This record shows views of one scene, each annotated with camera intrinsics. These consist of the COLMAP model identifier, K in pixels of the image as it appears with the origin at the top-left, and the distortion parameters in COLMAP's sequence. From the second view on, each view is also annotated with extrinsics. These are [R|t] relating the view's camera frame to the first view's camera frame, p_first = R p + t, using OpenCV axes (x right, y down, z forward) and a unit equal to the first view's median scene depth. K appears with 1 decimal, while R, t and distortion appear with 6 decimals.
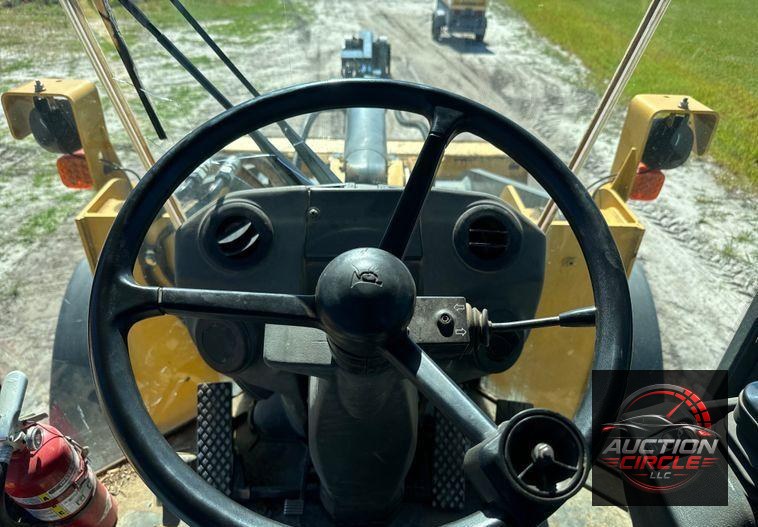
lens RADIAL K [[568.4, 0, 379.8], [0, 568.4, 277.4], [0, 0, 1]] dist [0.078346, -0.122246]
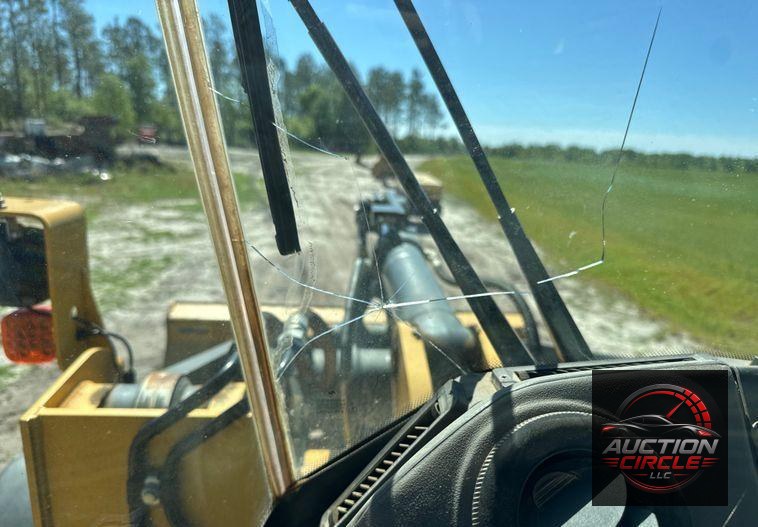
lens RADIAL K [[568.4, 0, 379.8], [0, 568.4, 277.4], [0, 0, 1]] dist [0.078346, -0.122246]
pose [[0.996194, 0.018727, 0.085123, -0.198308], [0.007423, 0.954866, -0.296943, -0.054470], [-0.086841, 0.296444, 0.951094, 0.342554]]
